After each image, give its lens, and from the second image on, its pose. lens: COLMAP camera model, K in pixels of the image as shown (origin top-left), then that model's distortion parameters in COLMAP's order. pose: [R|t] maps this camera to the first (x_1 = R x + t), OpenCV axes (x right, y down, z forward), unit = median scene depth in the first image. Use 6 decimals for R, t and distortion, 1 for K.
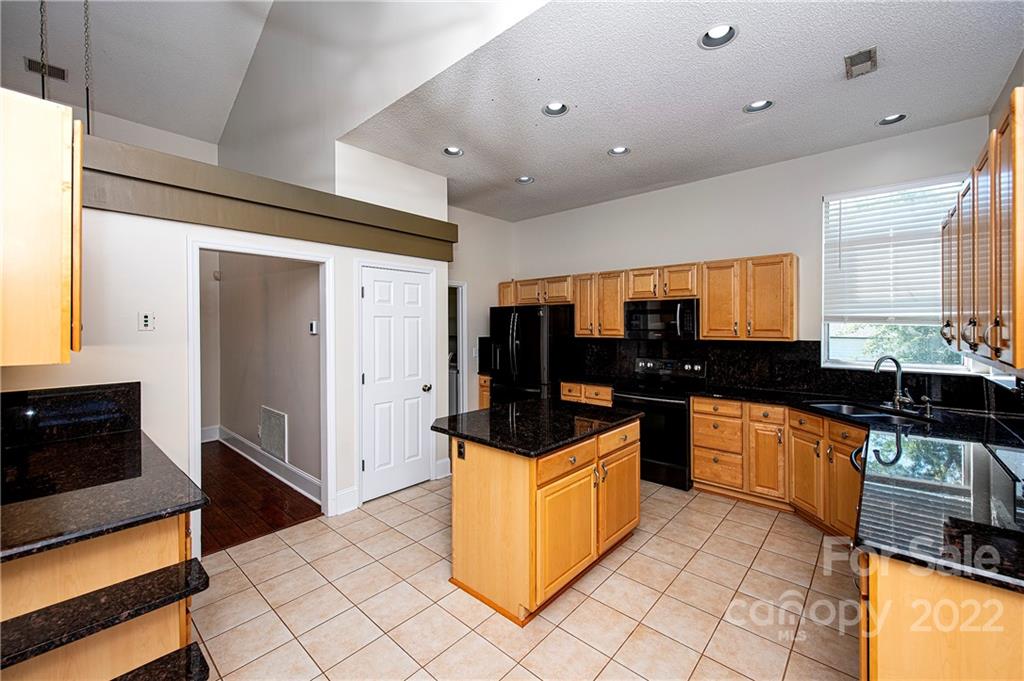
lens RADIAL K [[409.5, 0, 519.2], [0, 409.5, 333.3], [0, 0, 1]] dist [0.003924, -0.000270]
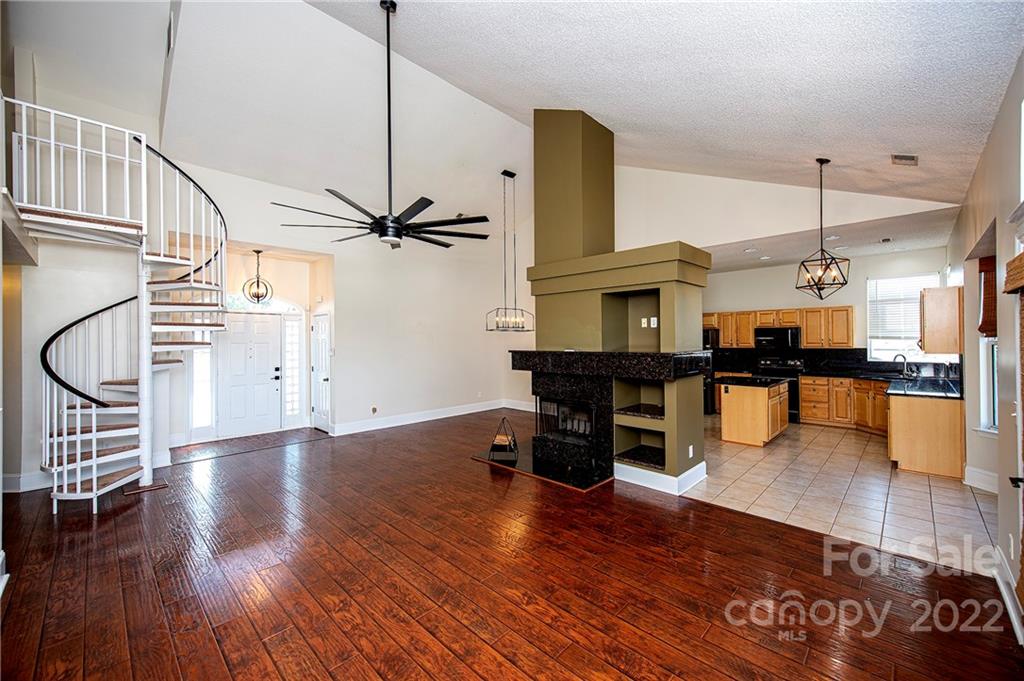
lens RADIAL K [[409.5, 0, 509.5], [0, 409.5, 343.9], [0, 0, 1]] dist [0.003924, -0.000270]
pose [[0.998747, -0.003052, -0.049950, -0.941612], [0.002597, 0.999955, -0.009174, 0.010244], [0.049976, 0.009032, 0.998710, -1.131635]]
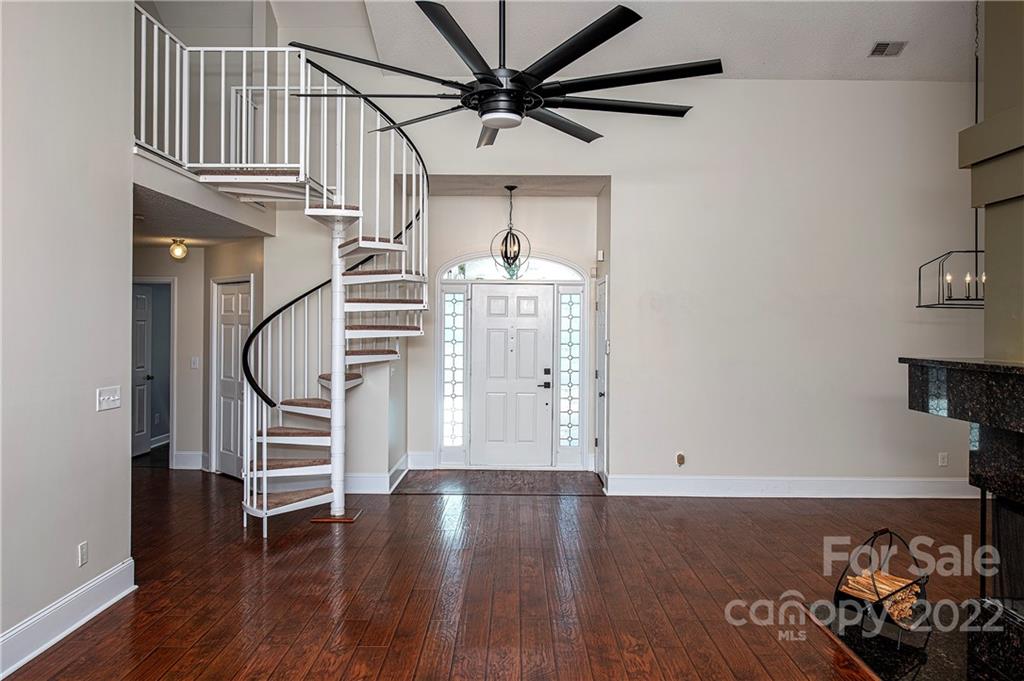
lens RADIAL K [[695.3, 0, 510.7], [0, 695.3, 337.7], [0, 0, 1]] dist [0.006590, 0.001161]
pose [[0.653926, 0.020899, -0.756269, -0.562865], [-0.025183, 0.999666, 0.005849, -0.002985], [0.756139, 0.015220, 0.654234, -0.565467]]
